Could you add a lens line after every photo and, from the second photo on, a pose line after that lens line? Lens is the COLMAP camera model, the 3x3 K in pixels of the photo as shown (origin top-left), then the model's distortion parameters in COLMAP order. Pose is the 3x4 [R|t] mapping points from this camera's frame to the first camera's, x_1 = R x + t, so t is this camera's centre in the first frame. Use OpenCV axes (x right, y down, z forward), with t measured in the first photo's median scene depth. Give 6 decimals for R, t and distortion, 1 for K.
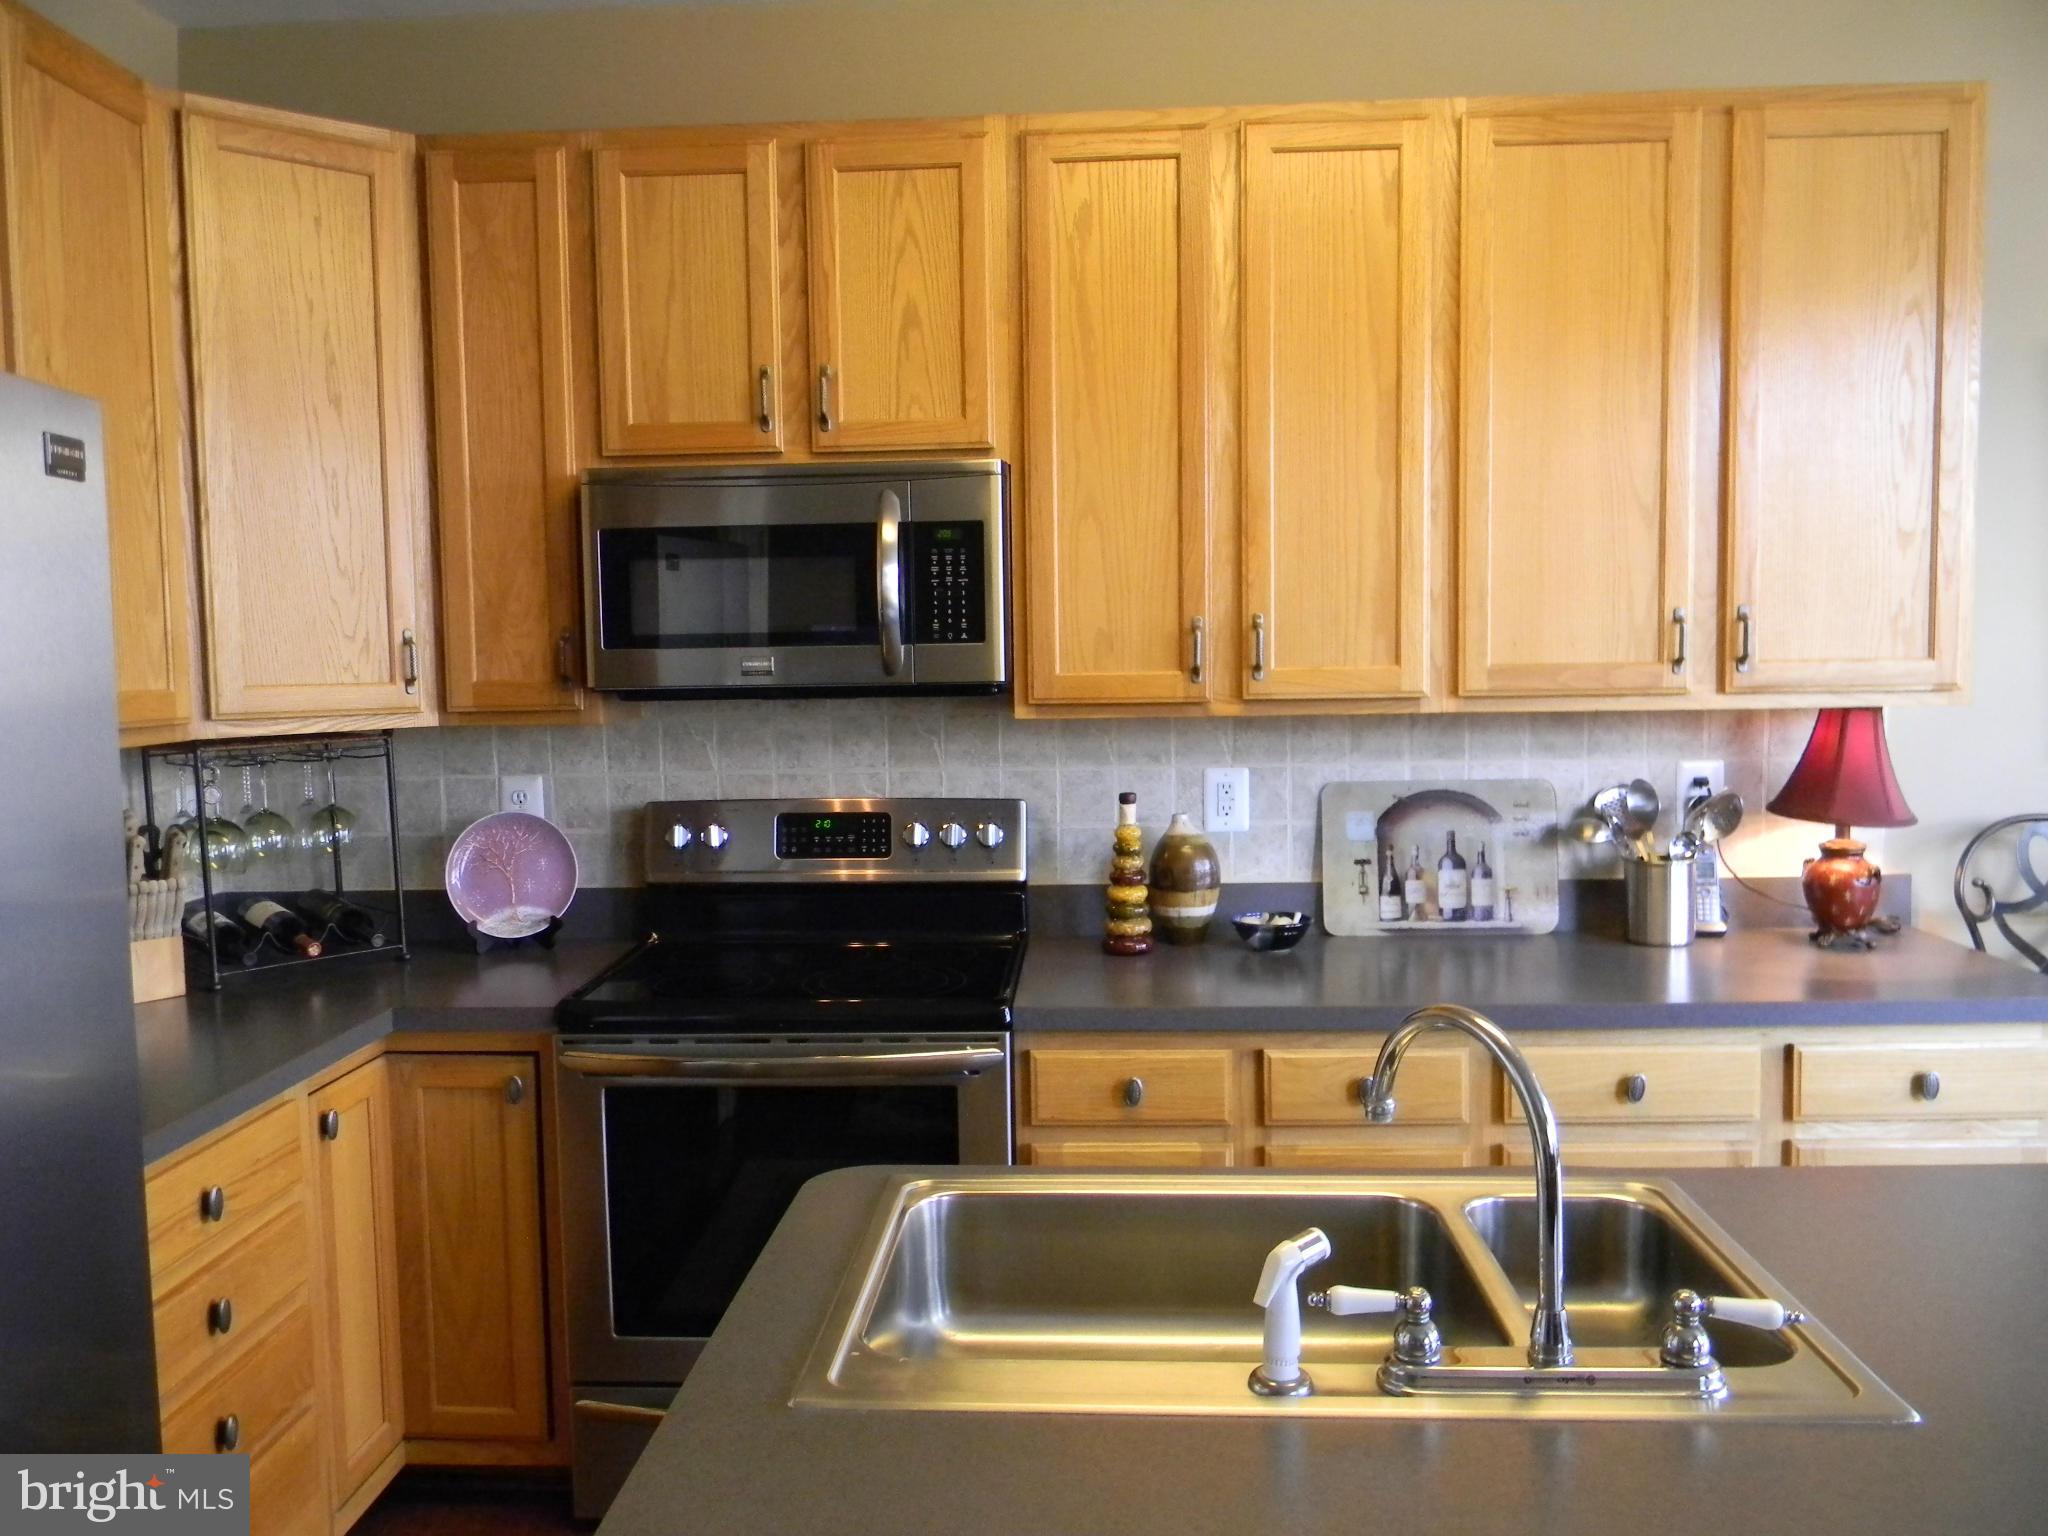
lens RADIAL K [[1674.2, 0, 1016.8], [0, 1674.2, 766.9], [0, 0, 1]] dist [0.008091, -0.007680]
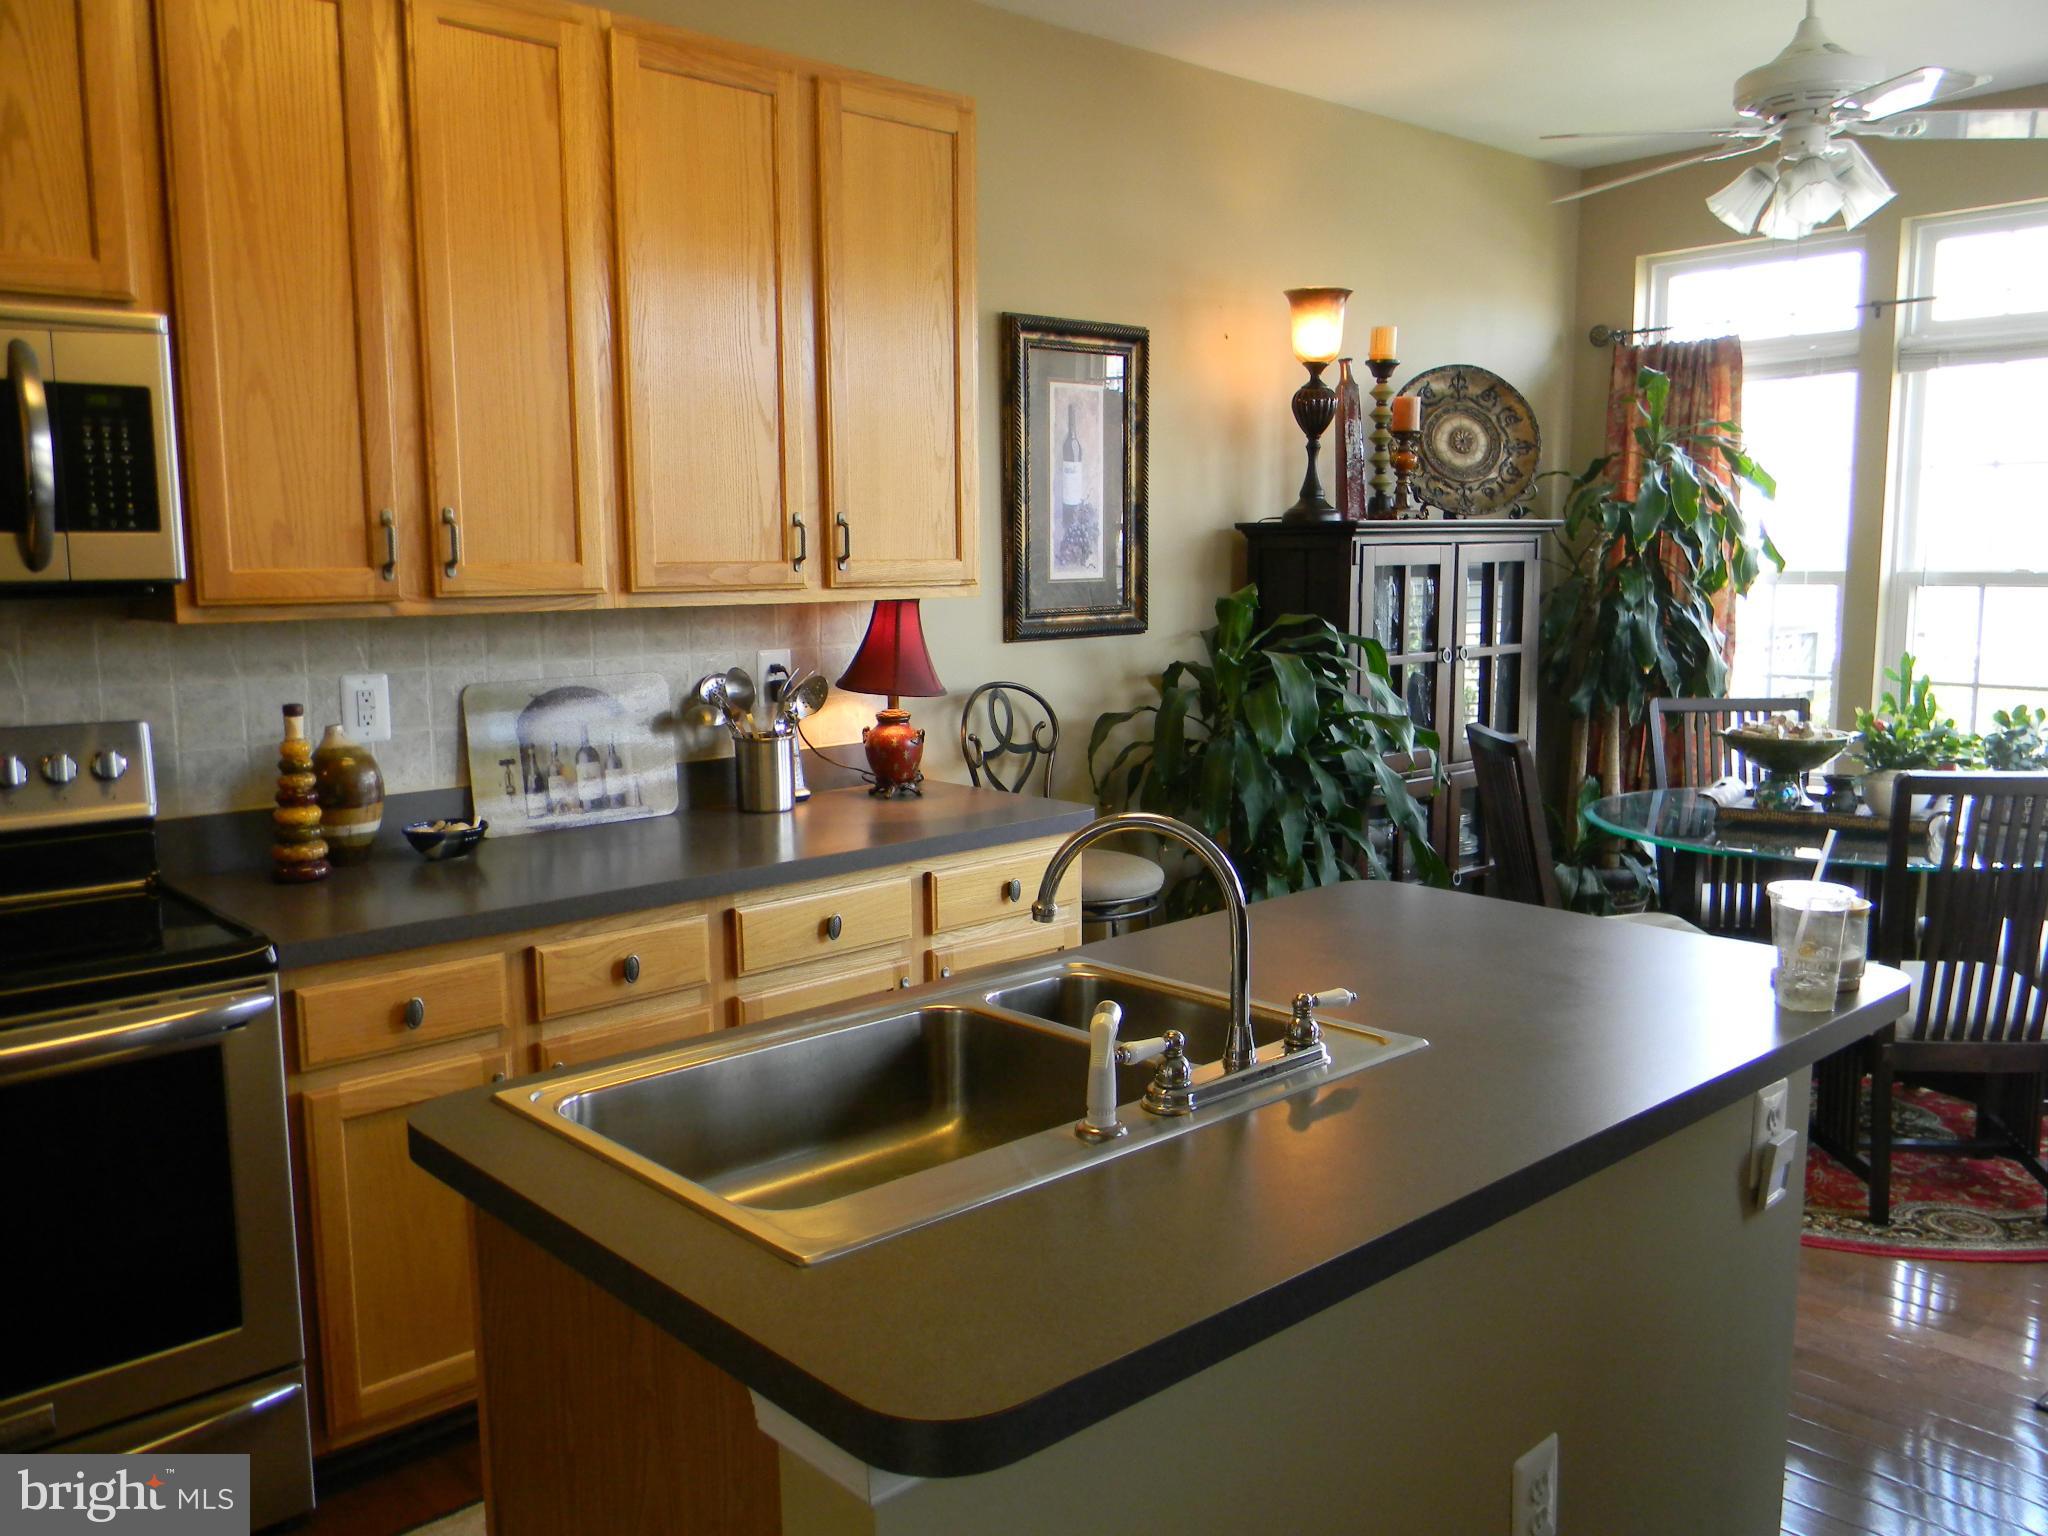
lens RADIAL K [[1674.2, 0, 1017.4], [0, 1674.2, 768.1], [0, 0, 1]] dist [0.008091, -0.007680]
pose [[0.693984, -0.082445, 0.715254, -0.330558], [0.050617, 0.996551, 0.065757, 0.010764], [-0.718209, -0.009430, 0.695764, 0.092507]]
